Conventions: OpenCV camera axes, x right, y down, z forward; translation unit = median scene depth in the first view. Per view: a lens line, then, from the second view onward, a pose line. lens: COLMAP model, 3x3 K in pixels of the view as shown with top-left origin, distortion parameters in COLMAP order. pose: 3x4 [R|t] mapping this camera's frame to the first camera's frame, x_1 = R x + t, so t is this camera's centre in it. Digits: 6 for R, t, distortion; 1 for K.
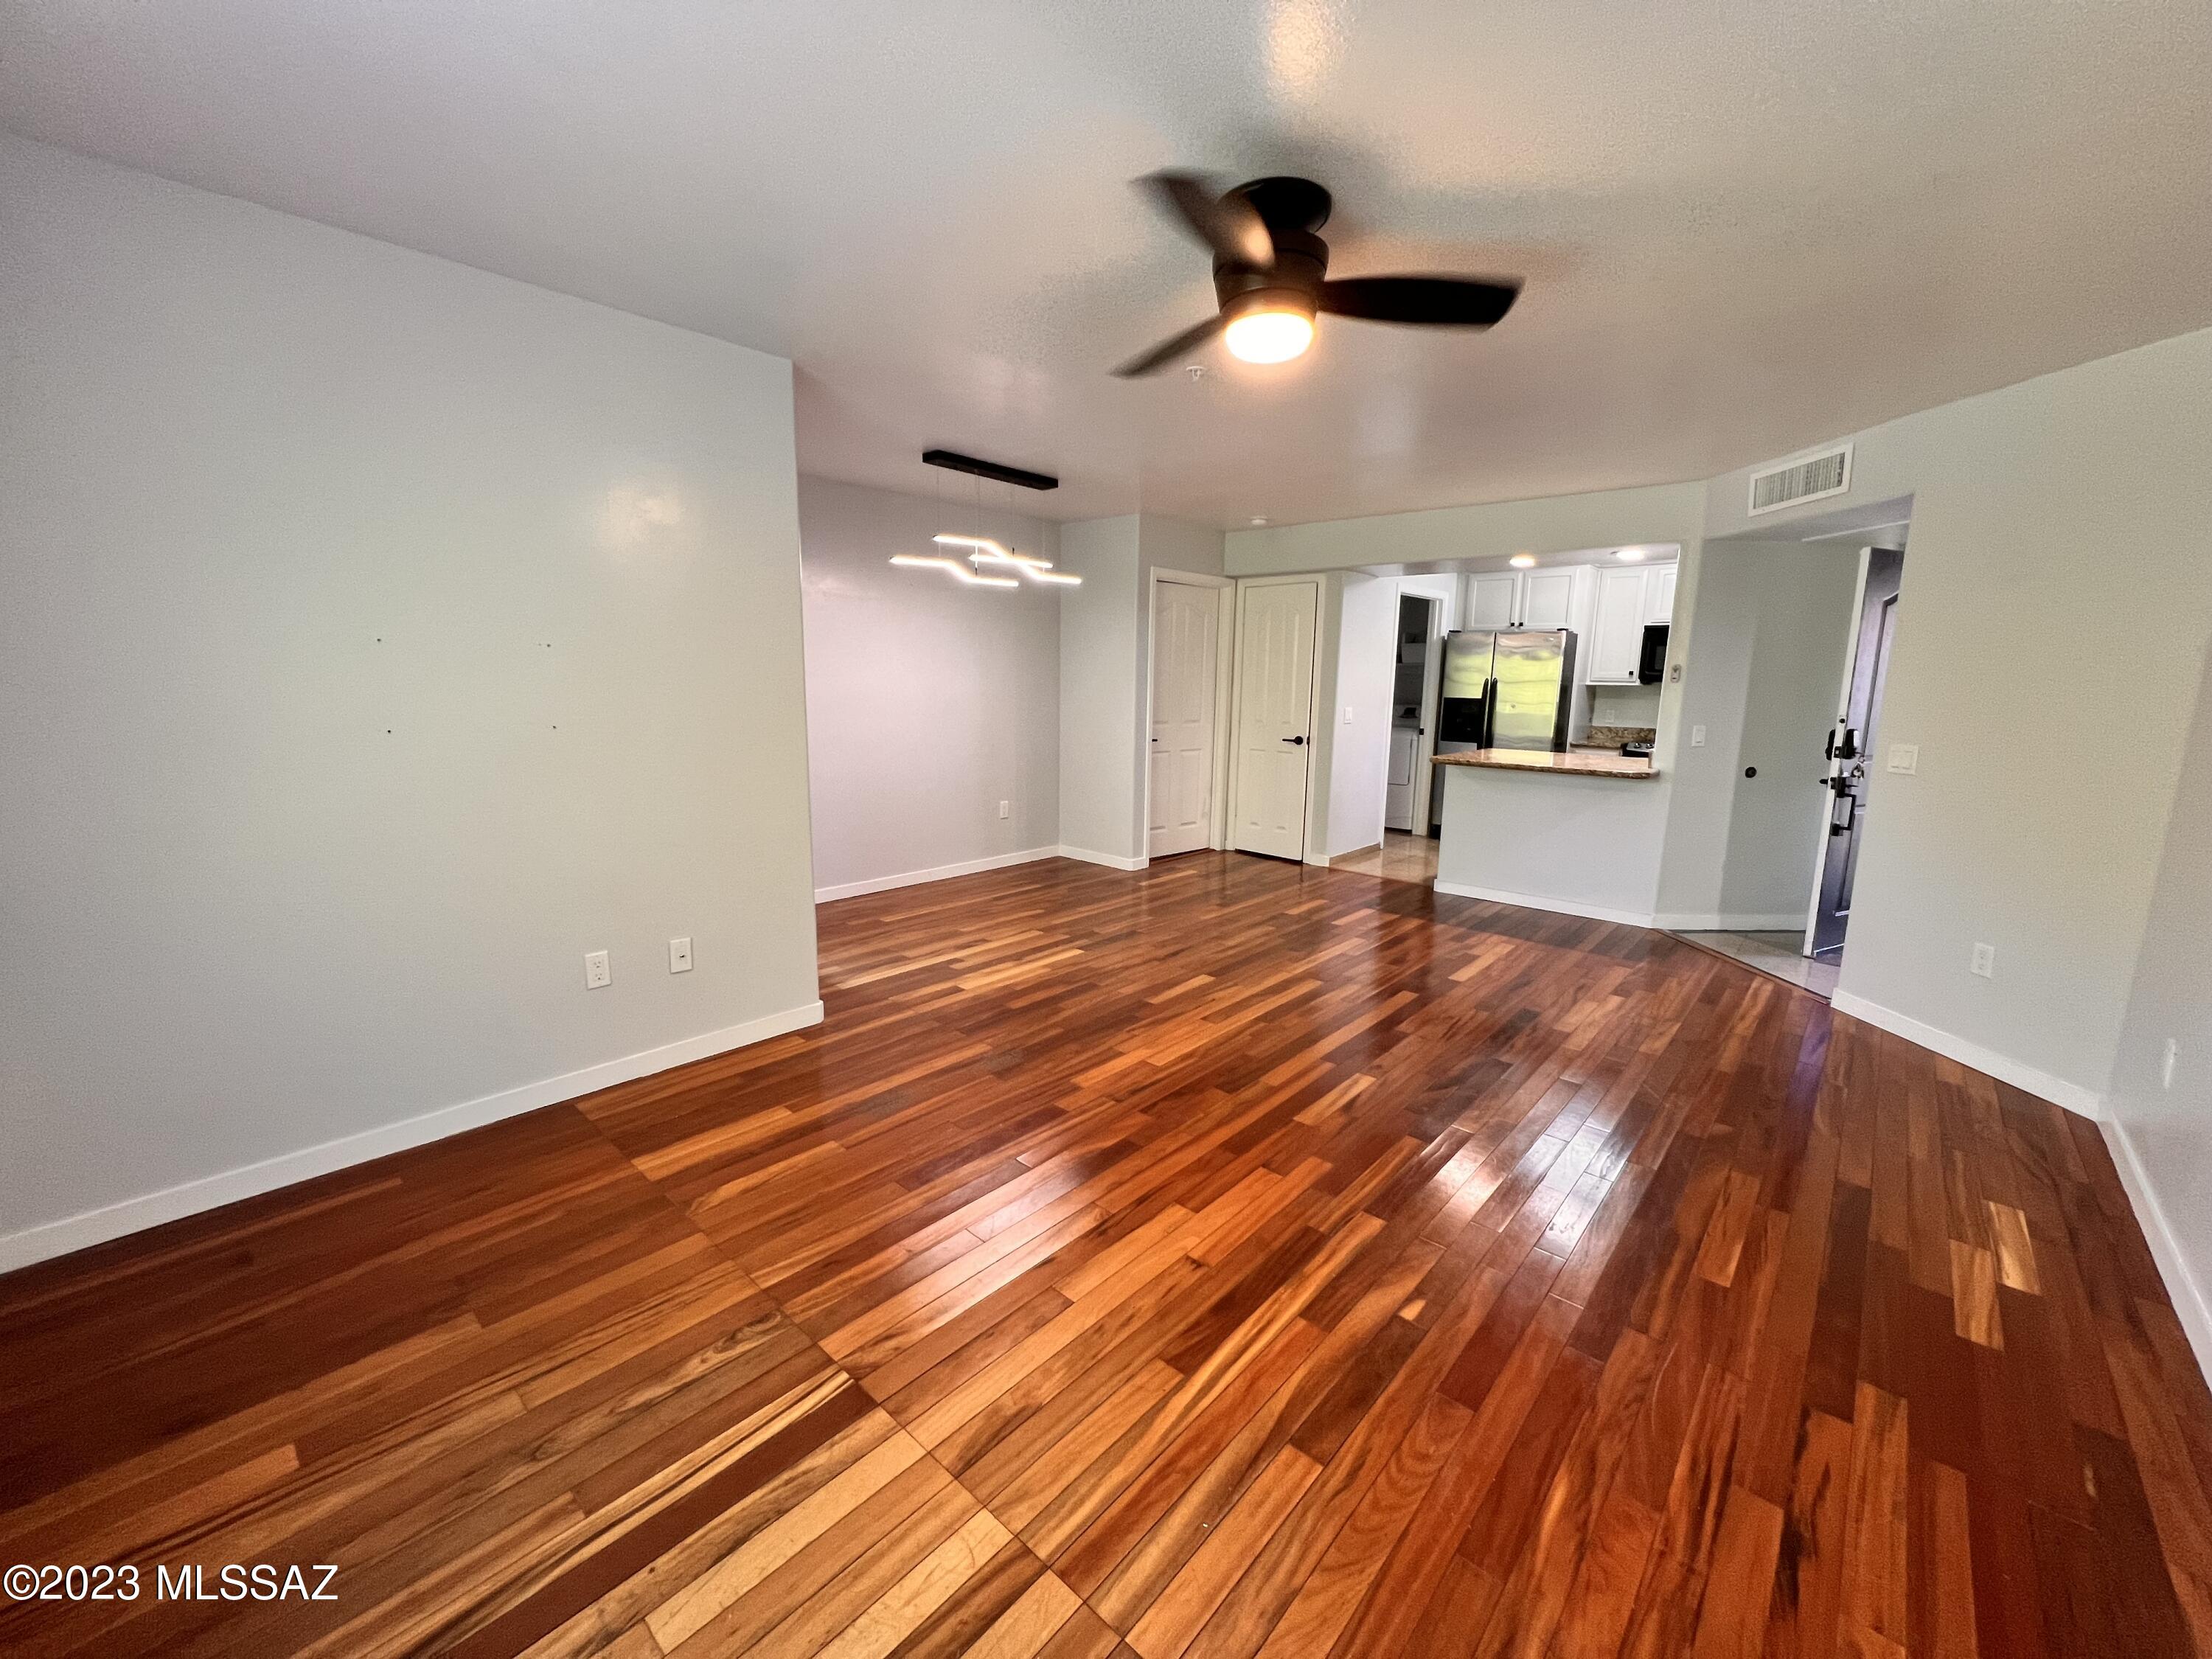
lens RADIAL K [[884.8, 0, 1103.9], [0, 884.8, 824.2], [0, 0, 1]] dist [-0.002613, 0.001211]
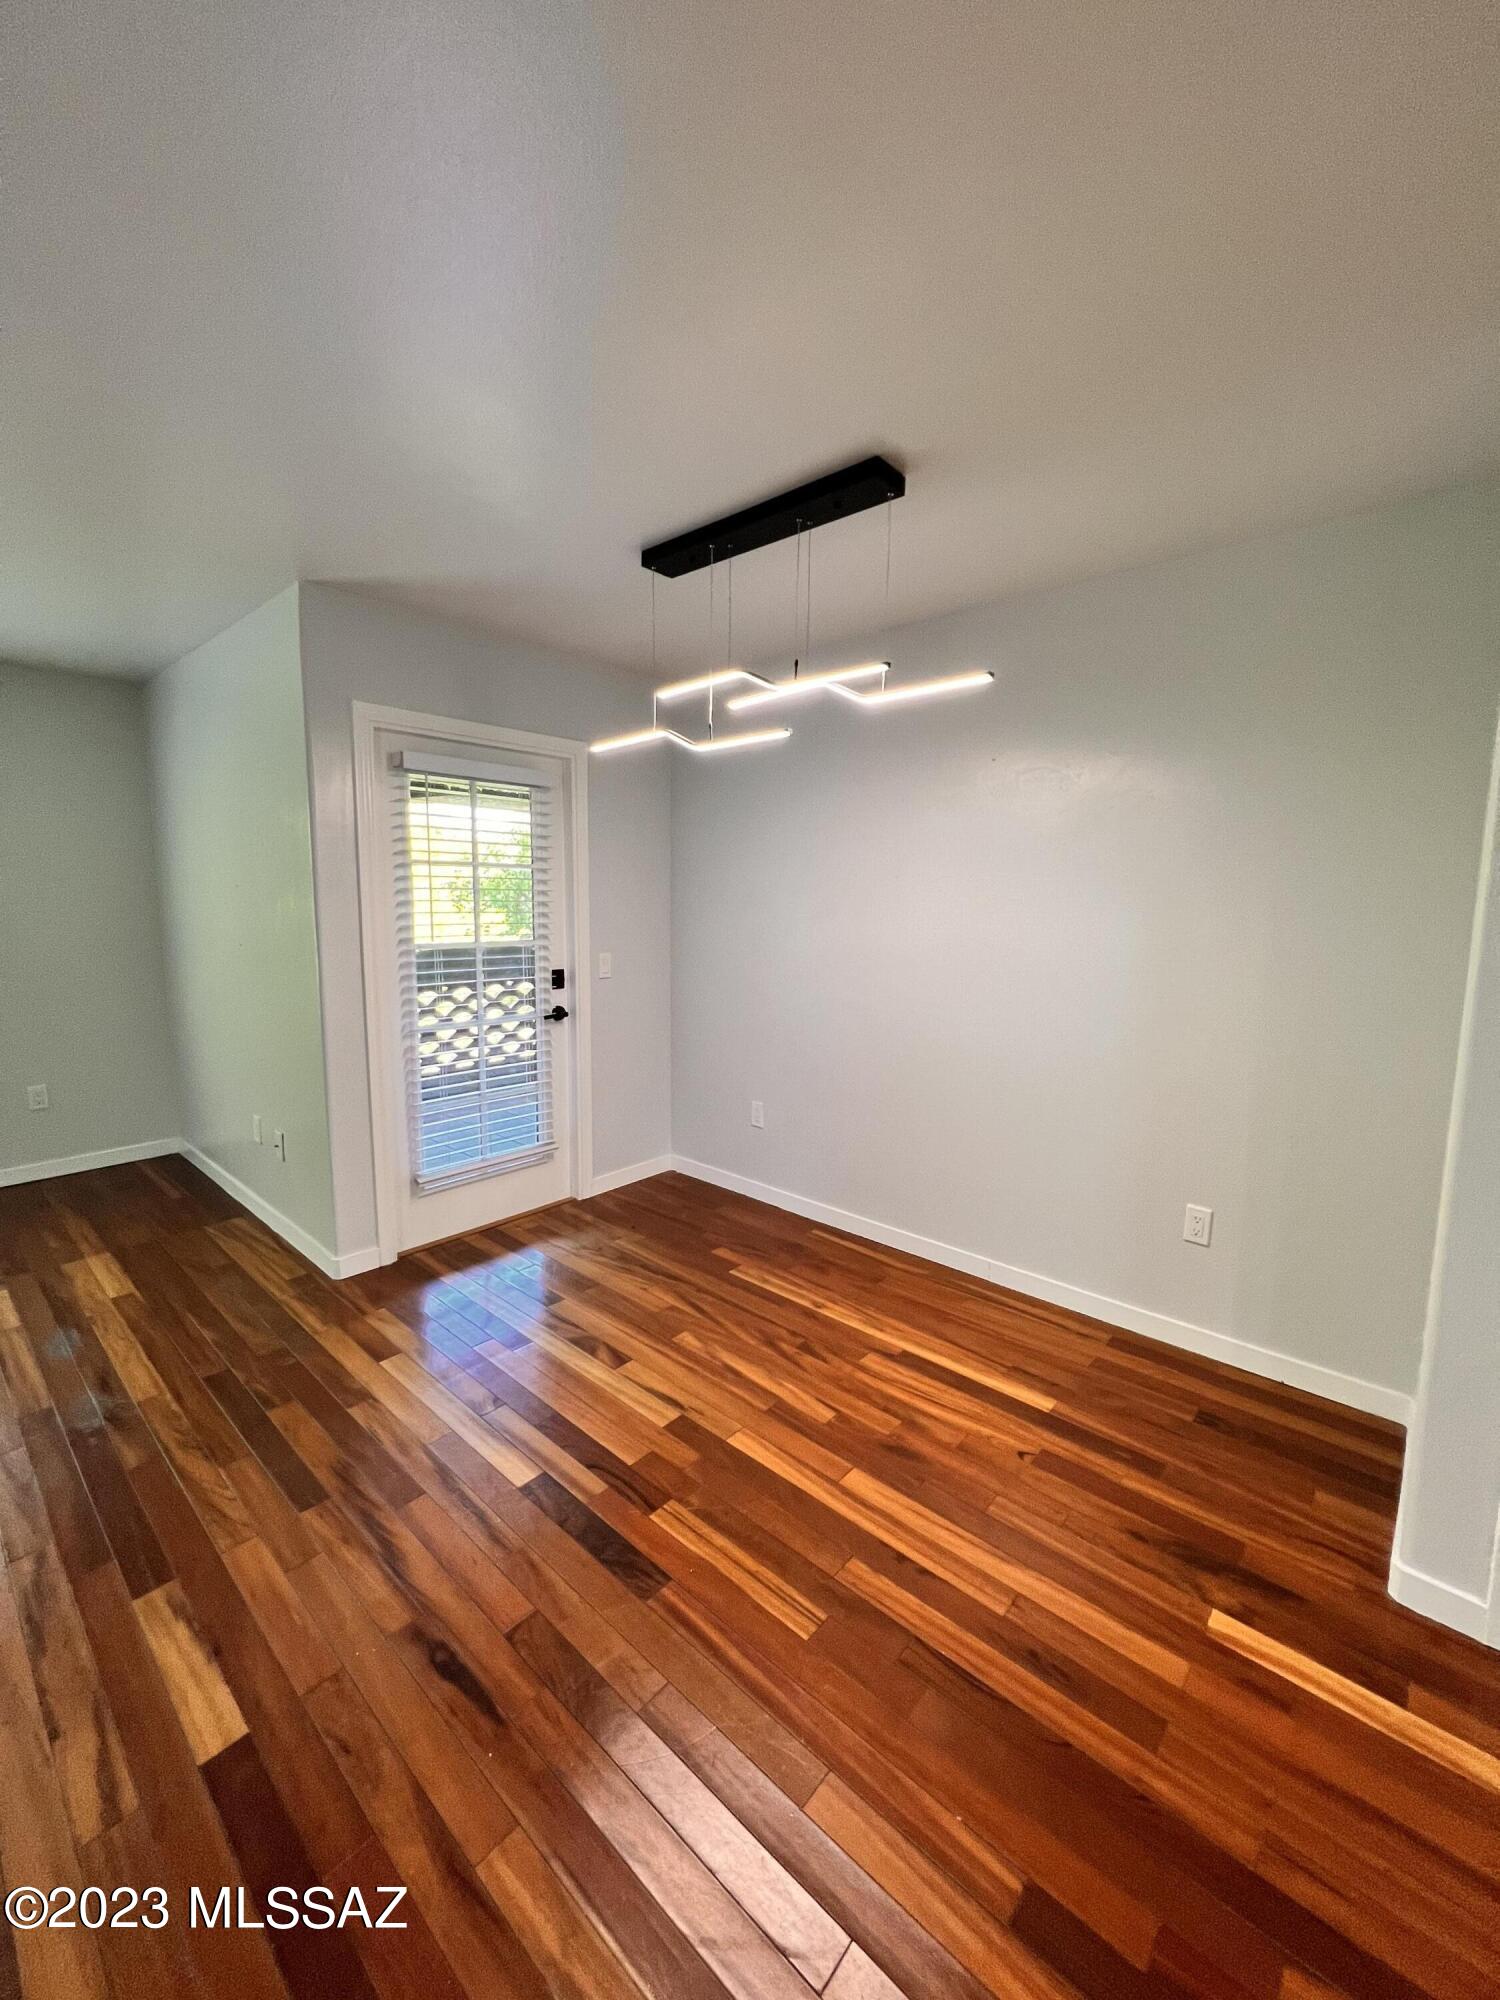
lens RADIAL K [[800.0, 0, 751.3], [0, 800.0, 993.0], [0, 0, 1]] dist [-0.002613, 0.001211]
pose [[0.005797, 0.107947, -0.994140, 0.454683], [-0.178102, 0.978373, 0.105196, -0.222351], [0.983995, 0.176448, 0.024897, 1.270186]]
